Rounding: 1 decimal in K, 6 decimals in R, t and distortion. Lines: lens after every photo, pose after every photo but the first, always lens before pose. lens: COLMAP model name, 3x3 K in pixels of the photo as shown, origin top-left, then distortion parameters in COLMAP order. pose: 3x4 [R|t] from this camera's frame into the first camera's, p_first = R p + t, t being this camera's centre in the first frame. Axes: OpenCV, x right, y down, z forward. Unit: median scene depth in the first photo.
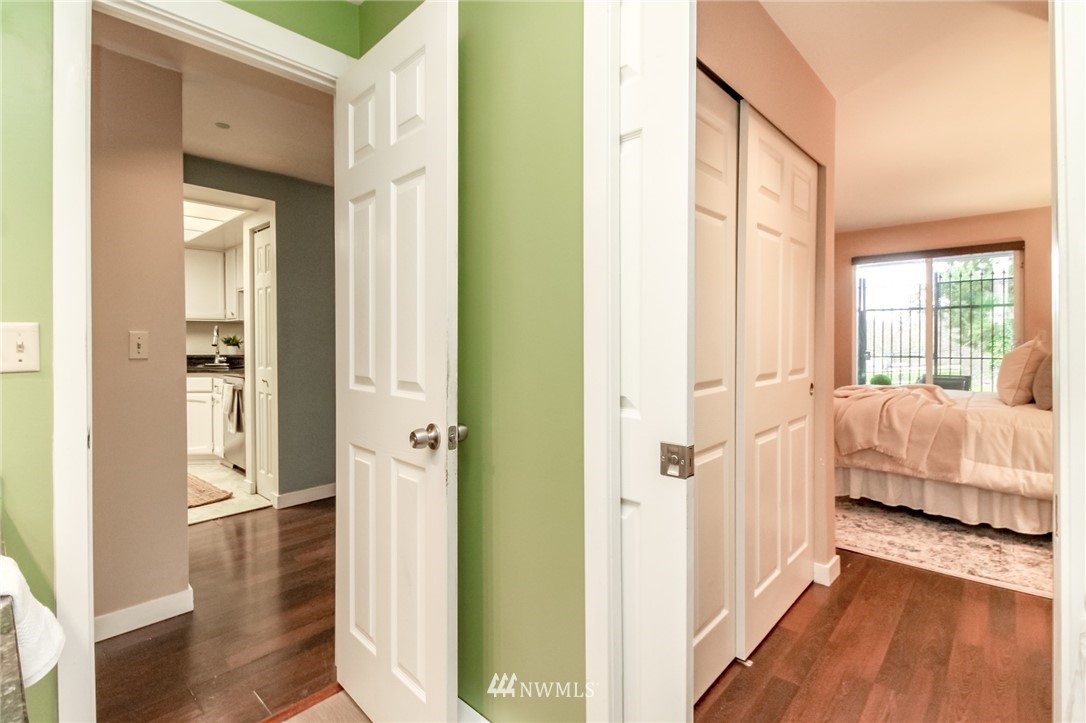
lens RADIAL K [[505.9, 0, 537.7], [0, 505.9, 336.0], [0, 0, 1]] dist [0.002175, -0.007155]
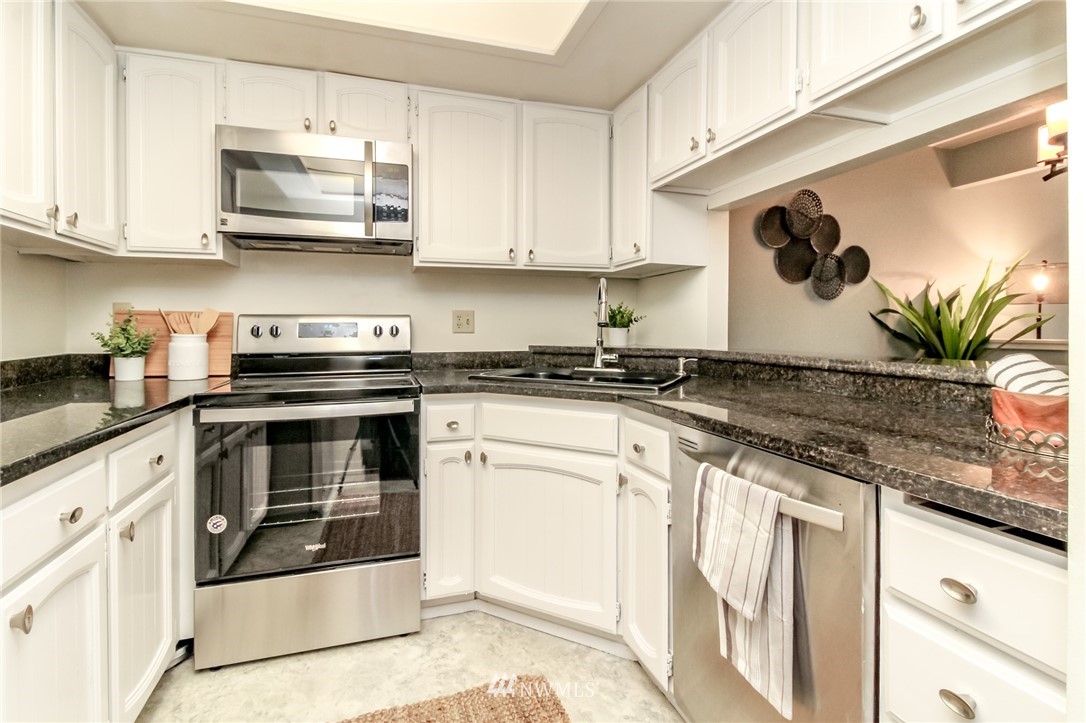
lens RADIAL K [[505.9, 0, 537.7], [0, 505.9, 336.0], [0, 0, 1]] dist [0.002175, -0.007155]
pose [[0.872452, 0.012491, -0.488540, -0.470998], [-0.000966, 0.999715, 0.023836, 0.017409], [0.488698, -0.020324, 0.872216, 0.603423]]
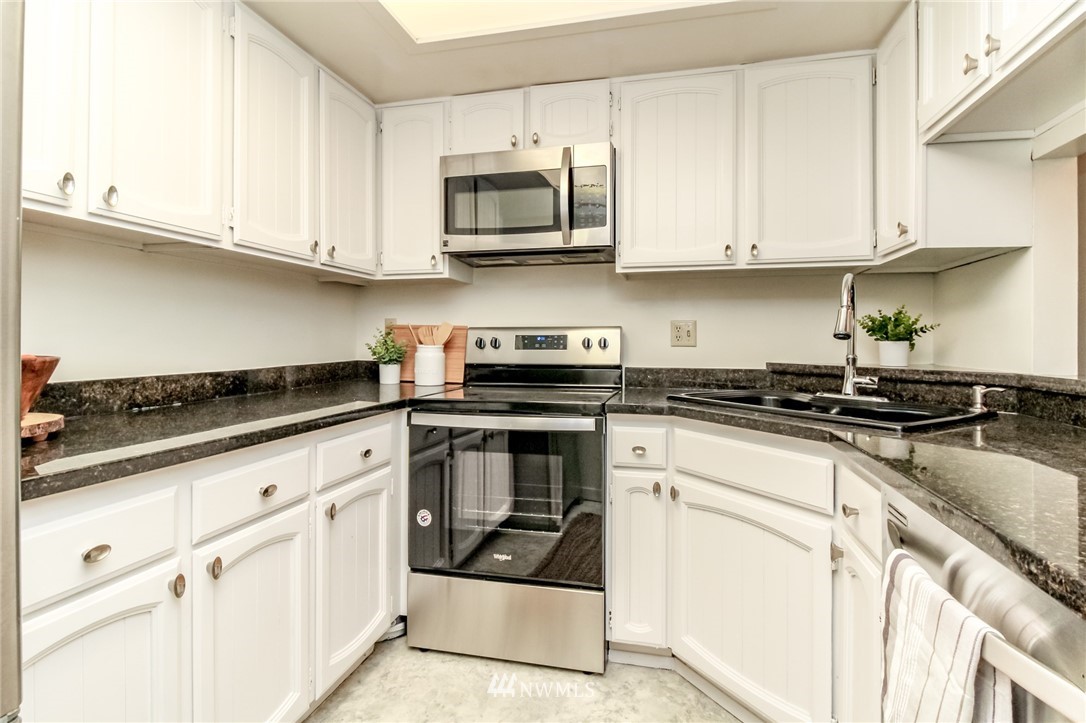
lens RADIAL K [[541.3, 0, 558.9], [0, 541.3, 341.9], [0, 0, 1]] dist [-0.001060, -0.010394]
pose [[0.500101, 0.007515, -0.865935, -0.431679], [-0.000434, 0.999964, 0.008428, 0.018561], [0.865967, -0.003839, 0.500086, 0.672574]]
